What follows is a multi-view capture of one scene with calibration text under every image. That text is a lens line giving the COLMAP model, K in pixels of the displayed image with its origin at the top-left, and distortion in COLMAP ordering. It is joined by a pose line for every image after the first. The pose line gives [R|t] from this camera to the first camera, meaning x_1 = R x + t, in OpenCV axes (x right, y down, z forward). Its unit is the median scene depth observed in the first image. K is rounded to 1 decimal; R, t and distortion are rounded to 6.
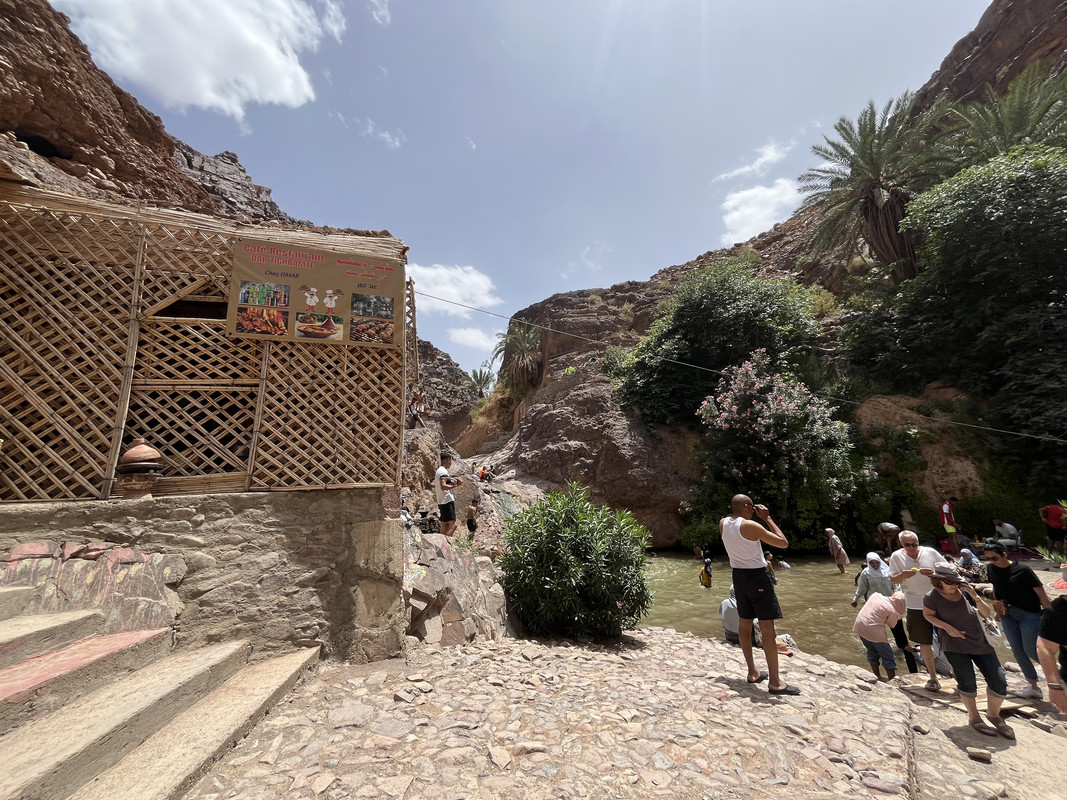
lens RADIAL K [[432.8, 0, 533.5], [0, 432.8, 400.0], [0, 0, 1]] dist [-0.000029, -0.000355]
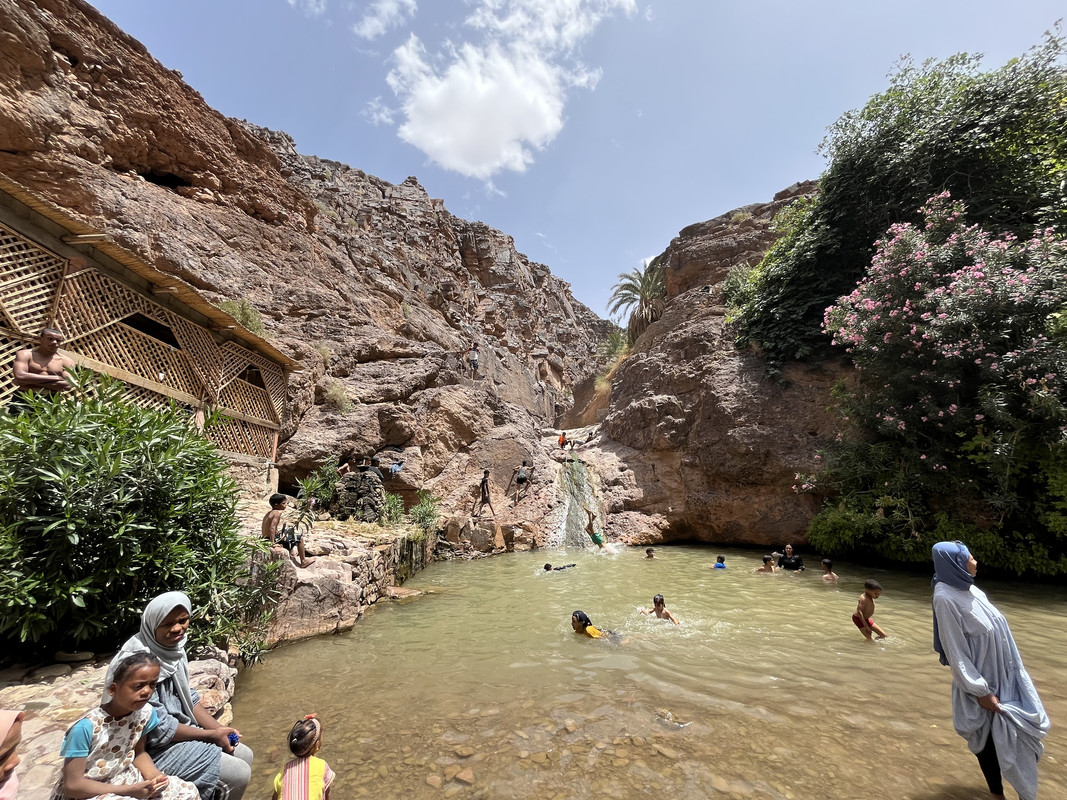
lens RADIAL K [[432.8, 0, 533.5], [0, 432.8, 400.0], [0, 0, 1]] dist [-0.000029, -0.000355]
pose [[0.881027, -0.052913, -0.470098, 0.248070], [0.068456, 0.997526, 0.016018, 0.075286], [0.468087, -0.046293, 0.882469, 0.226705]]
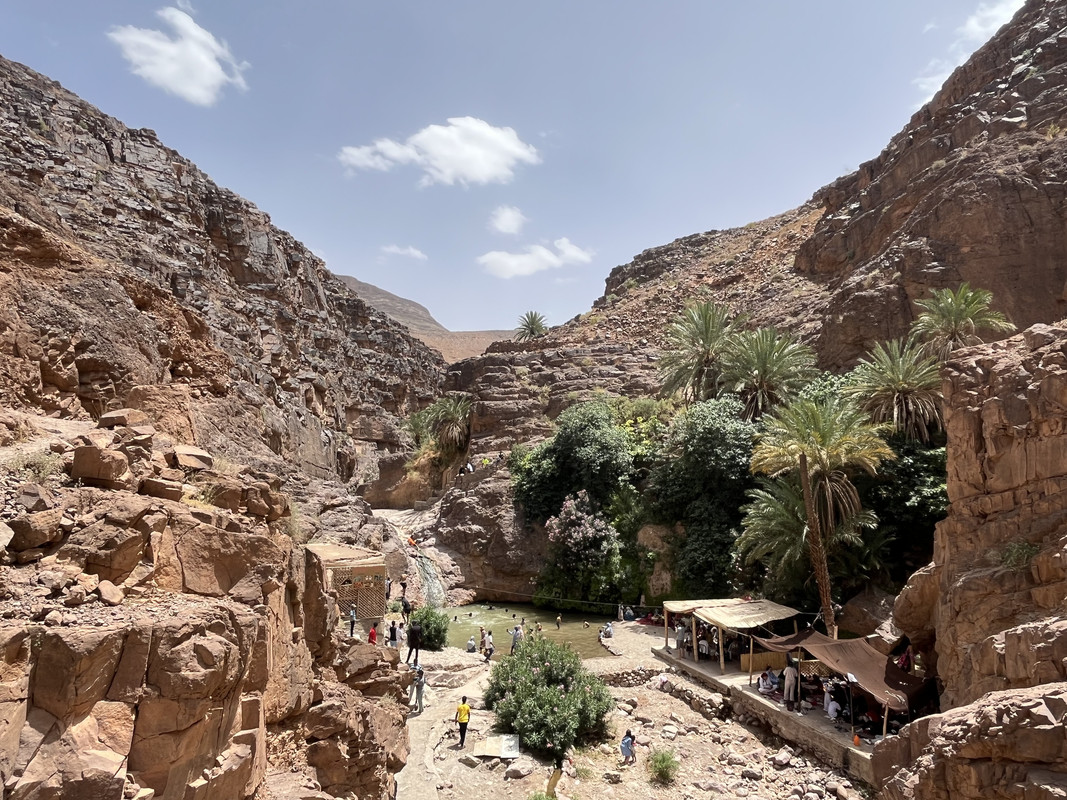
lens RADIAL K [[693.9, 0, 532.6], [0, 693.9, 404.4], [0, 0, 1]] dist [0.000717, -0.001757]
pose [[0.997605, 0.061259, 0.032113, 0.181046], [-0.065298, 0.987235, 0.145269, -0.640688], [-0.022804, -0.147018, 0.988871, -1.206002]]
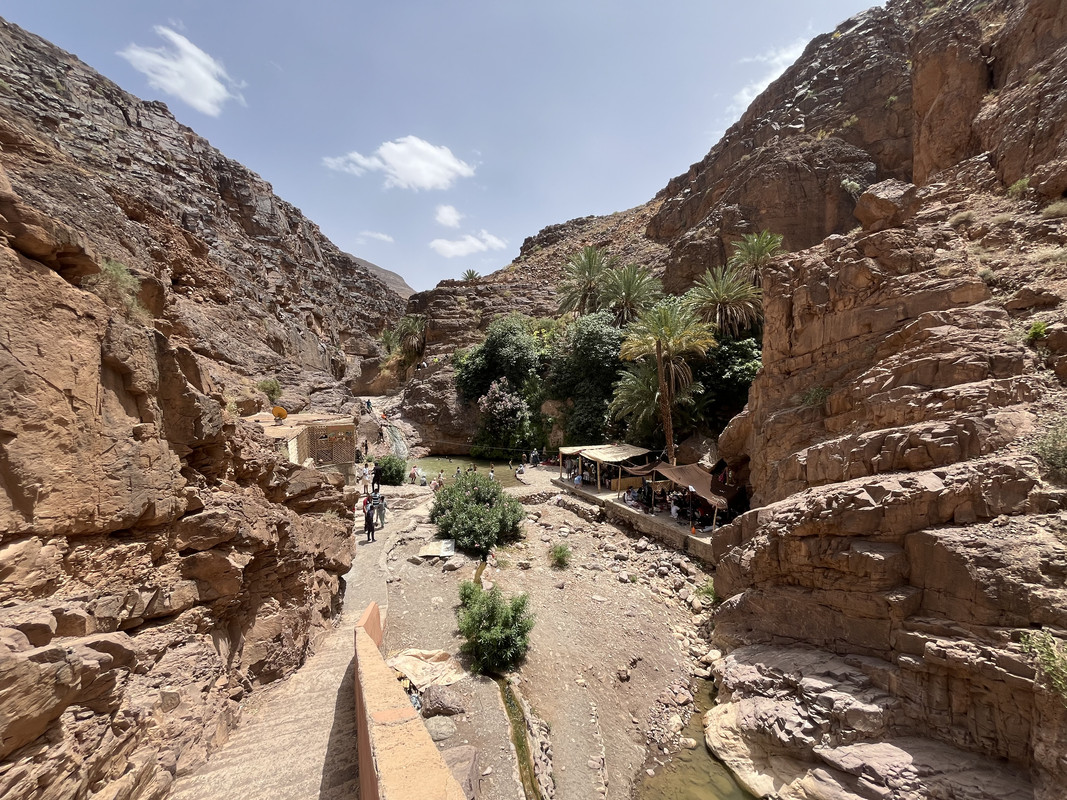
lens RADIAL K [[432.8, 0, 533.5], [0, 432.8, 400.0], [0, 0, 1]] dist [-0.000029, -0.000355]
pose [[0.983575, 0.046041, 0.174528, 0.218070], [-0.091612, 0.960458, 0.262920, -0.501420], [-0.155522, -0.274590, 0.948901, -1.008296]]
